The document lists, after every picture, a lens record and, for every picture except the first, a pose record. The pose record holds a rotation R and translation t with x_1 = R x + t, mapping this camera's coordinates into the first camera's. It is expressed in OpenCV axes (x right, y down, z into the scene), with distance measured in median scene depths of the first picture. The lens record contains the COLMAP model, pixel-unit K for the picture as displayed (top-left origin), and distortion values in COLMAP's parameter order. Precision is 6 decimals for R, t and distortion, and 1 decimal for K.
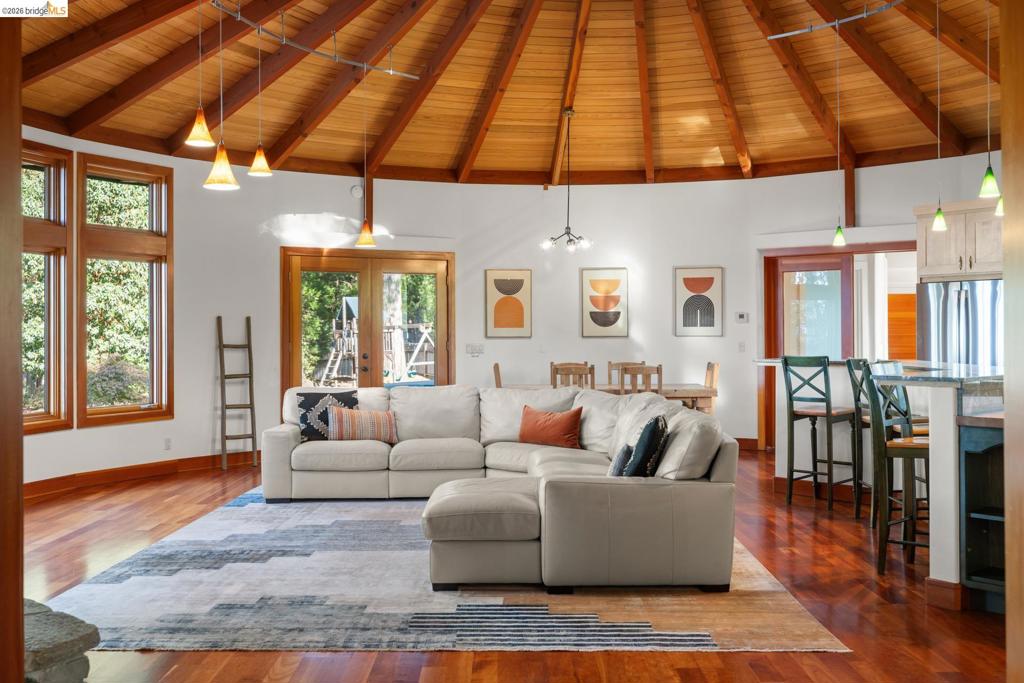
lens RADIAL K [[1080.6, 0, 512.0], [0, 1080.6, 341.5], [0, 0, 1]] dist [0.003576, 0.000510]
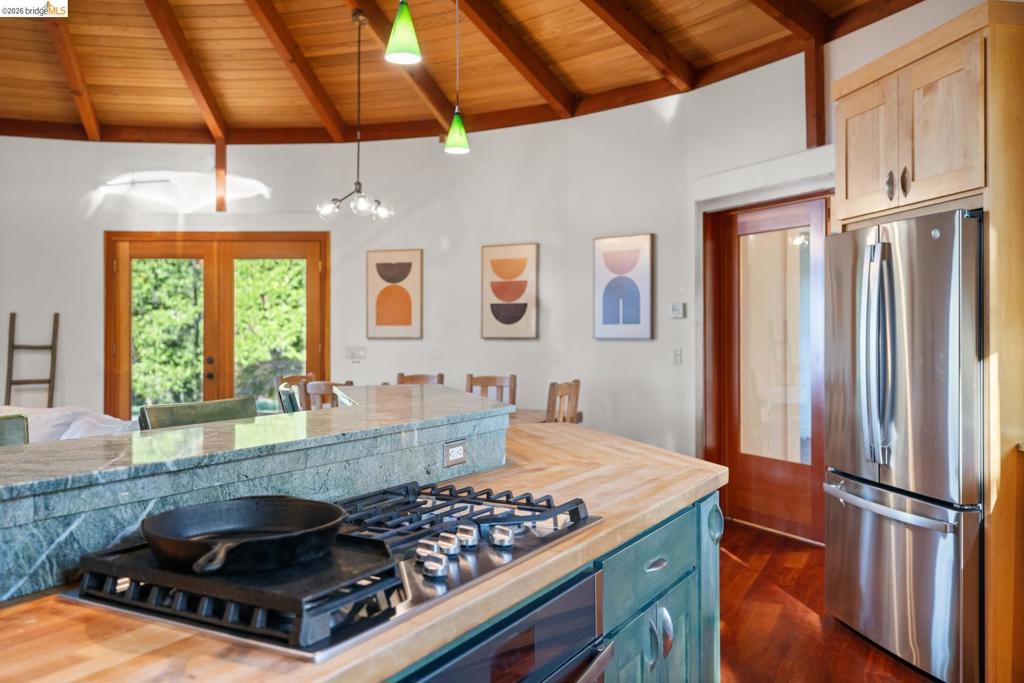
lens RADIAL K [[887.8, 0, 510.2], [0, 887.8, 328.5], [0, 0, 1]] dist [-0.005451, -0.006747]
pose [[0.884548, 0.002803, -0.466440, 0.368946], [-0.005773, 0.999971, -0.004939, -0.008366], [0.466413, 0.007062, 0.884539, 0.489822]]
